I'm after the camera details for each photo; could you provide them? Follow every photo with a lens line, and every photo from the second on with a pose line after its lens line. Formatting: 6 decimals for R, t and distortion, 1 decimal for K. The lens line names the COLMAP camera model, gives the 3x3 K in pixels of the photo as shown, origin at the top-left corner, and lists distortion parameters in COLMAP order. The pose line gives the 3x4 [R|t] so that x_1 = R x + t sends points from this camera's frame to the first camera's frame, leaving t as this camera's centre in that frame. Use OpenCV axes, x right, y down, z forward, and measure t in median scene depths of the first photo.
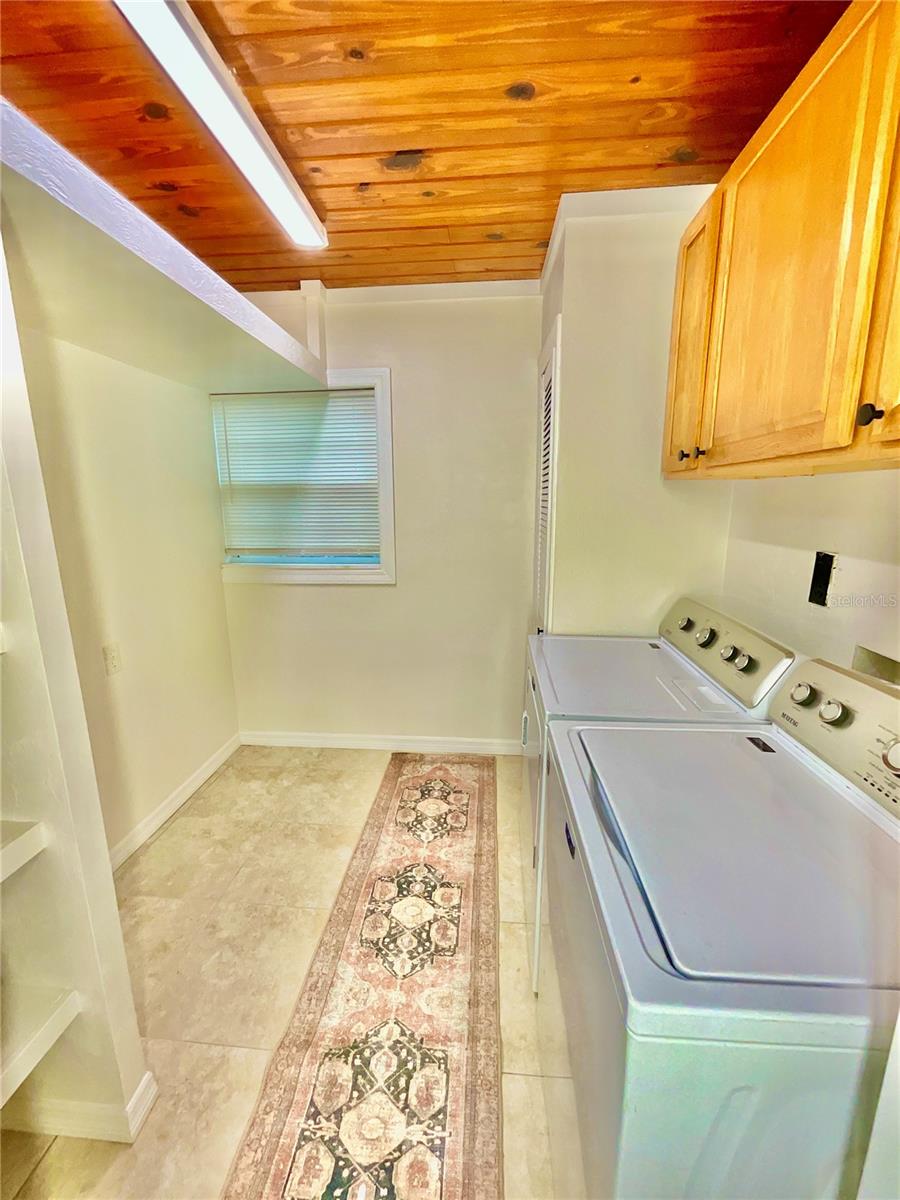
lens RADIAL K [[487.0, 0, 450.0], [0, 487.0, 600.0], [0, 0, 1]] dist [-0.000346, -0.000282]
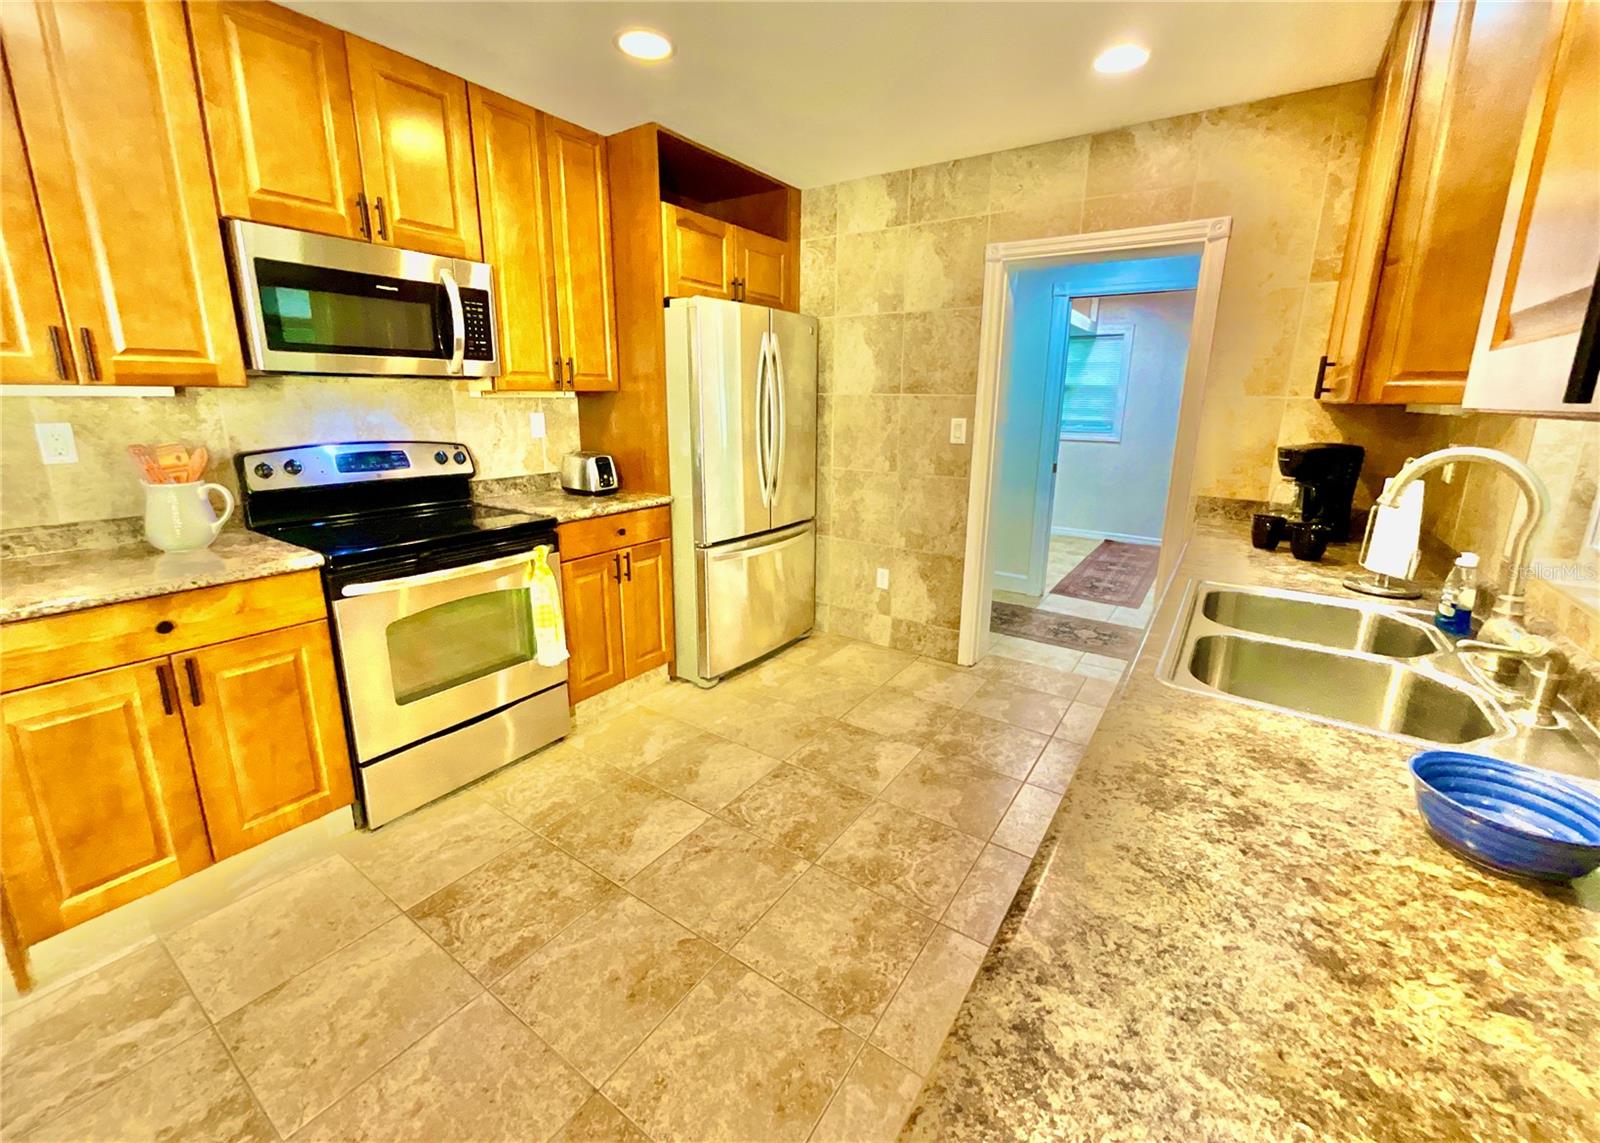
lens RADIAL K [[649.7, 0, 800.1], [0, 649.7, 545.9], [0, 0, 1]] dist [0.000412, -0.000287]
pose [[-0.502996, 0.197514, -0.841417, 2.666017], [-0.182530, 0.927303, 0.326791, -0.260432], [0.844795, 0.317958, -0.430377, 1.180790]]
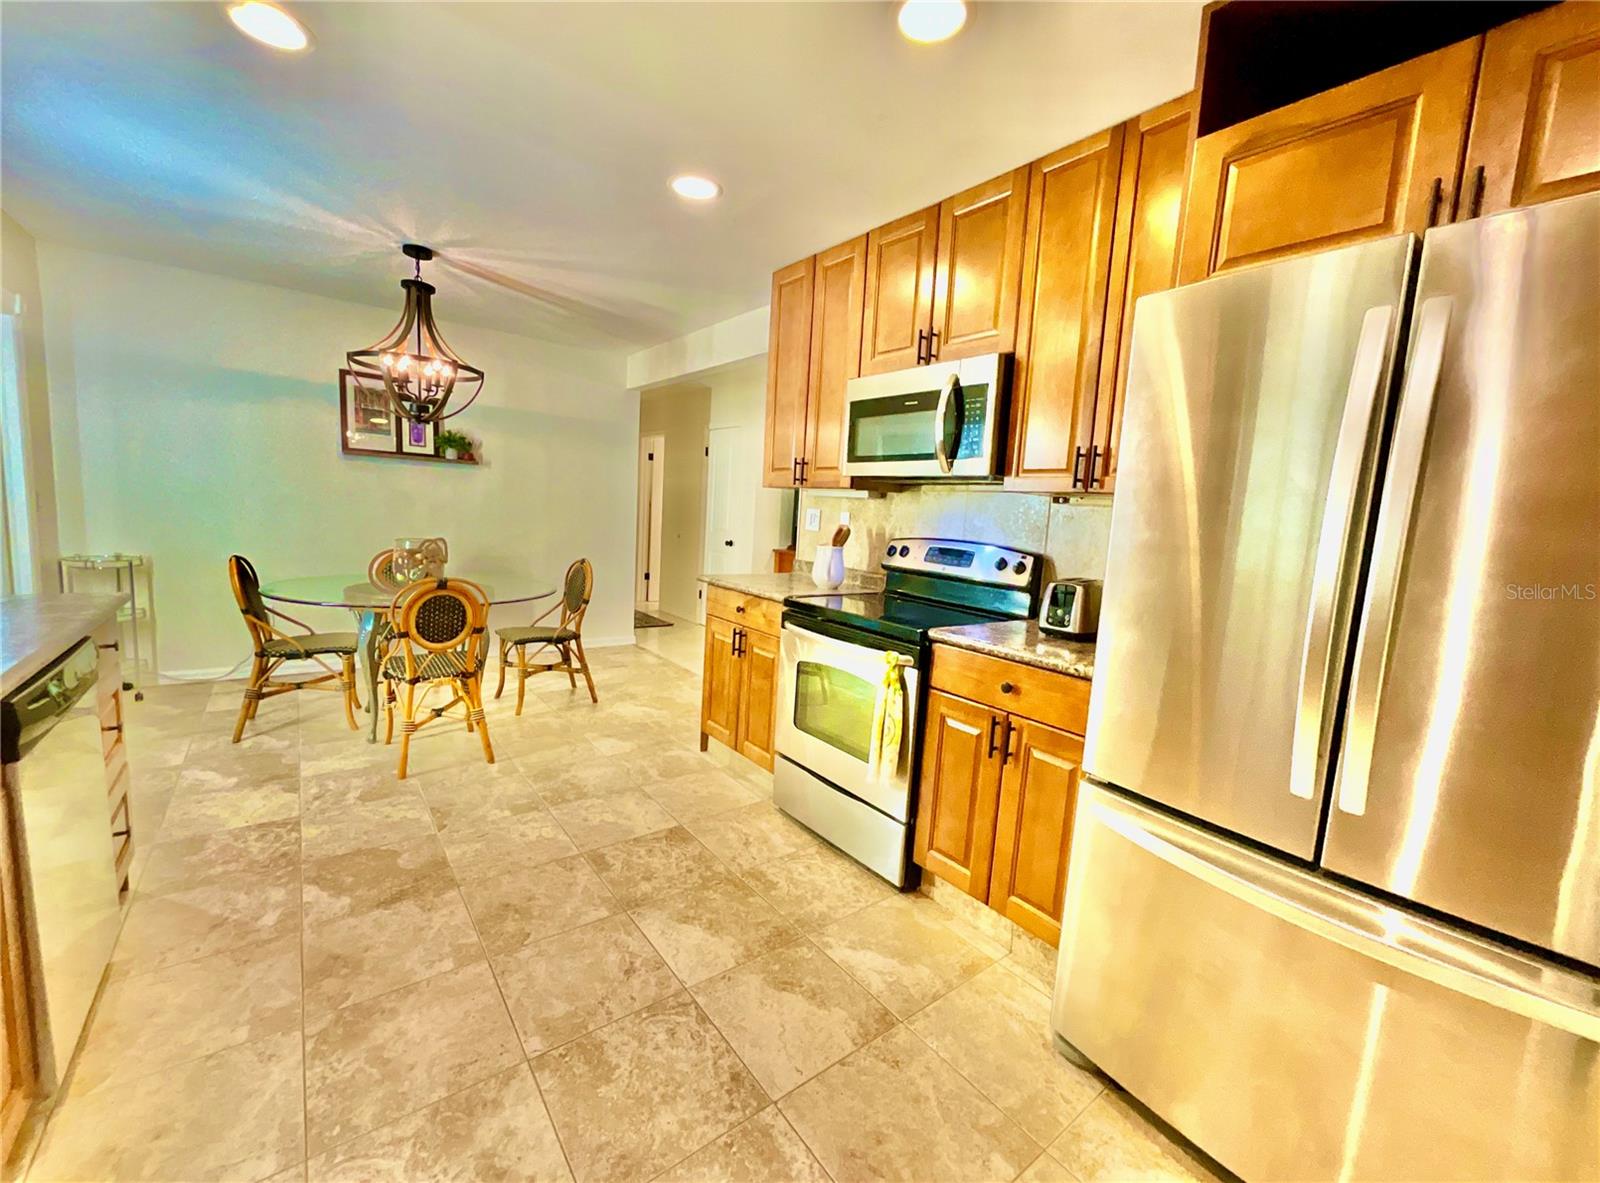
lens RADIAL K [[650.8, 0, 800.0], [0, 650.8, 591.5], [0, 0, 1]] dist [0.001871, 0.000307]
pose [[-0.667042, -0.123975, 0.734633, 0.736299], [0.097287, 0.963120, 0.250870, -0.134321], [-0.738641, 0.238811, -0.630380, 0.989954]]
